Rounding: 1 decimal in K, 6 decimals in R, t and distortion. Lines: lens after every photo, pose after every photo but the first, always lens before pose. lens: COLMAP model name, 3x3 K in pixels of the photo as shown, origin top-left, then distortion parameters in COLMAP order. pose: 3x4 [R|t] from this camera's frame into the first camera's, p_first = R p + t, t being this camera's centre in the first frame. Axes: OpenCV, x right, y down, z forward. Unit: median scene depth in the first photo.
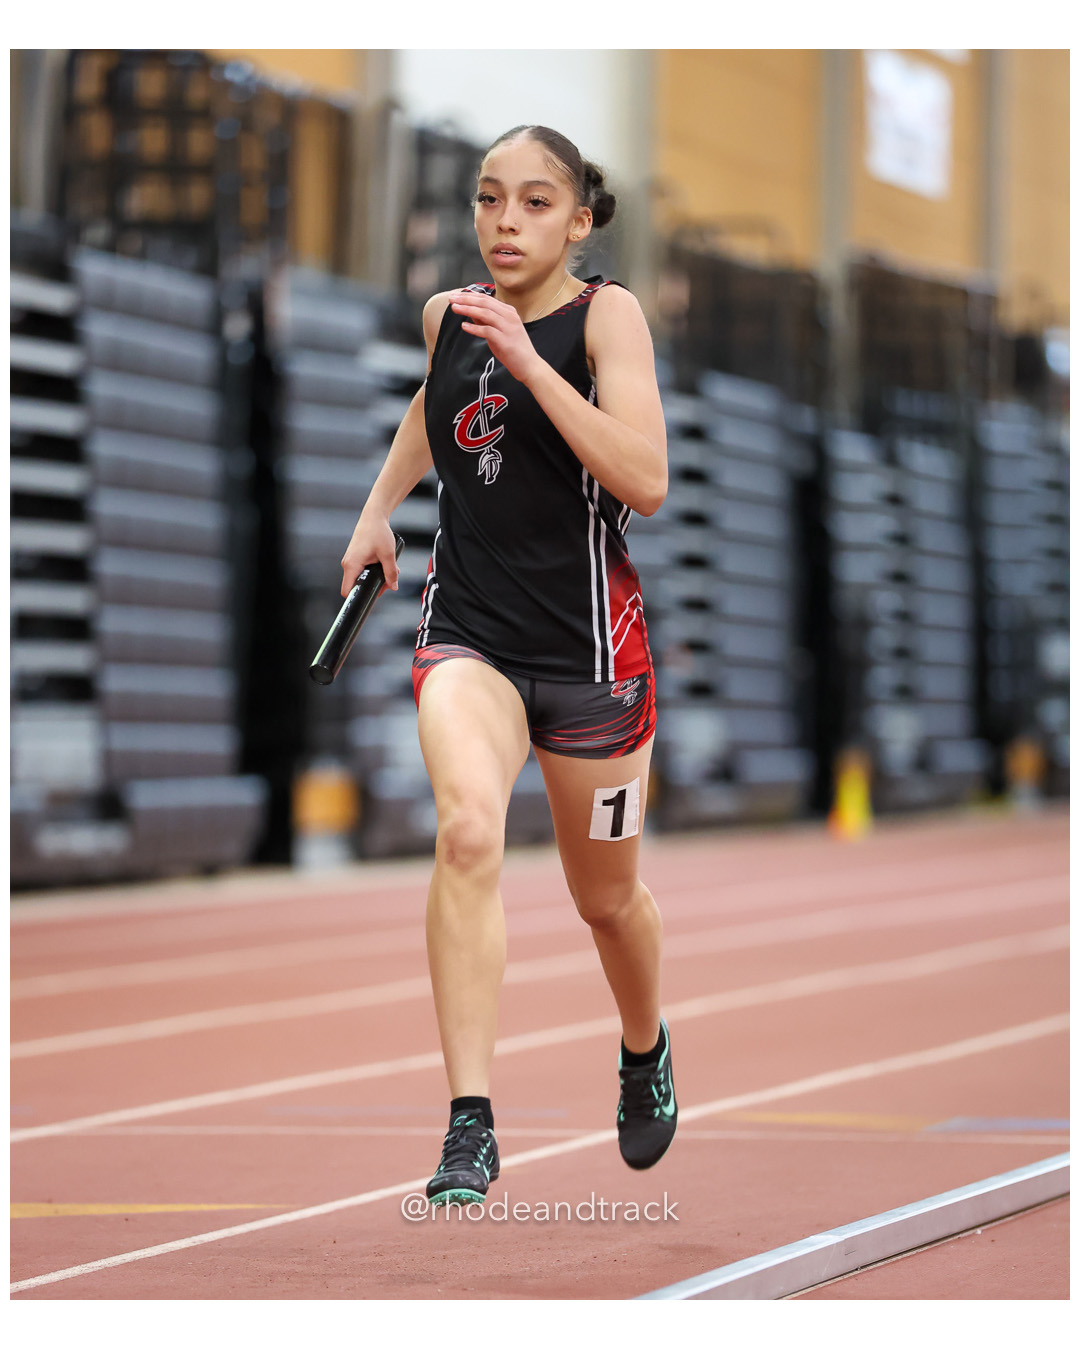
lens RADIAL K [[8445.5, 0, 515.4], [0, 8445.5, 770.6], [0, 0, 1]] dist [2.212055, 0.000000]
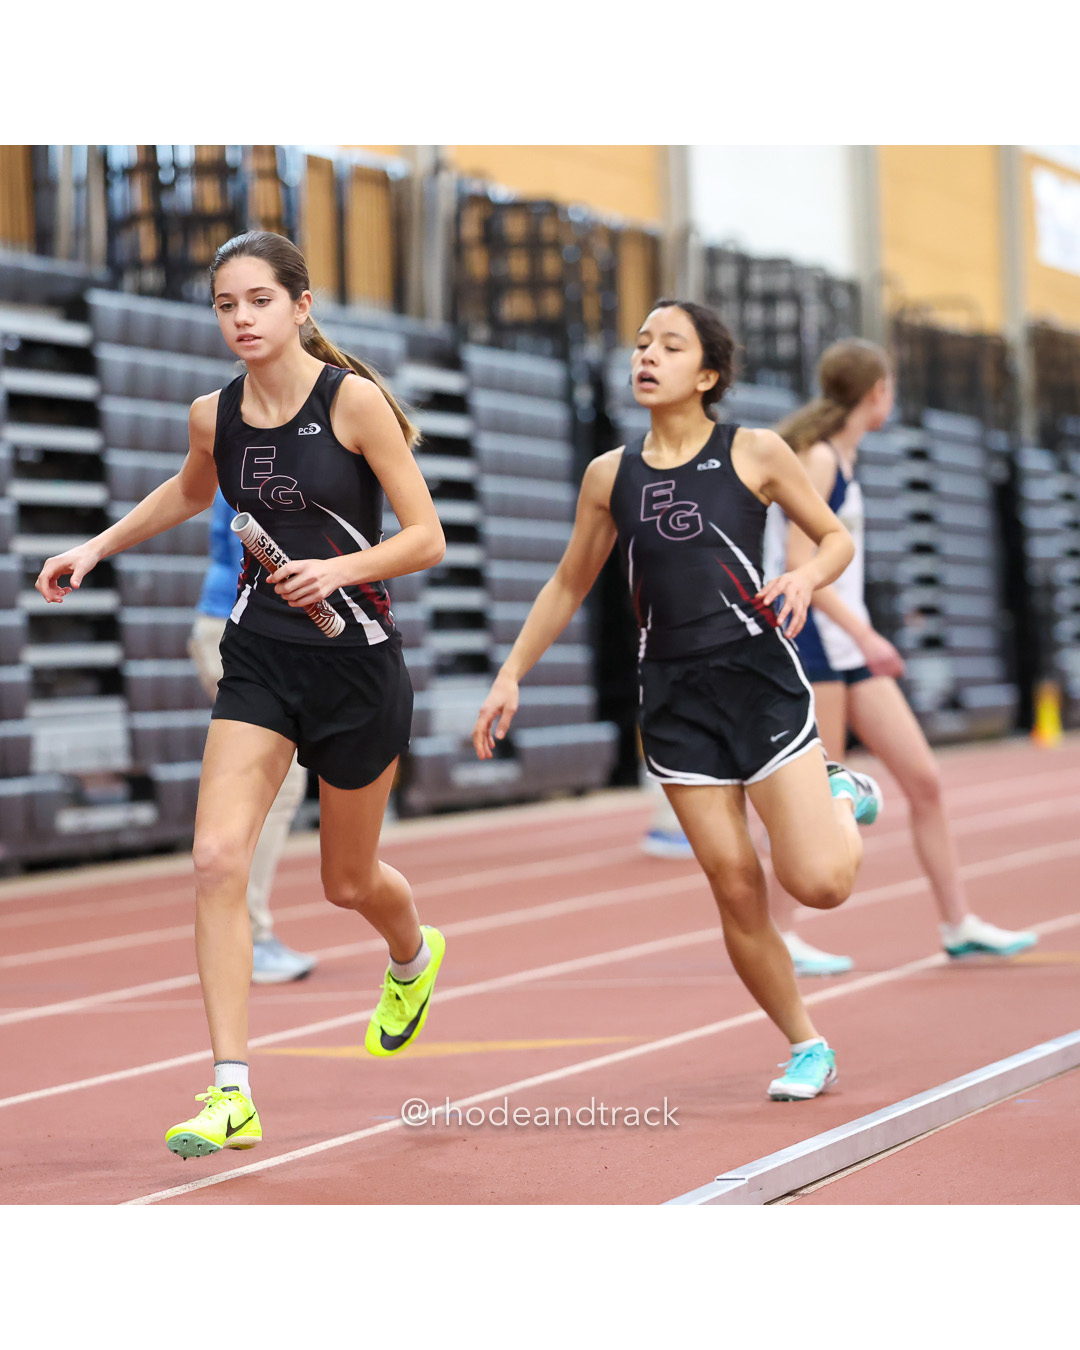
lens RADIAL K [[8445.5, 0, 530.6], [0, 8445.5, 623.7], [0, 0, 1]] dist [2.212055, 0.000000]
pose [[0.998120, -0.048476, 0.037491, -0.093774], [0.049038, 0.998696, -0.014195, 0.003652], [-0.036754, 0.016007, 0.999196, -0.361211]]
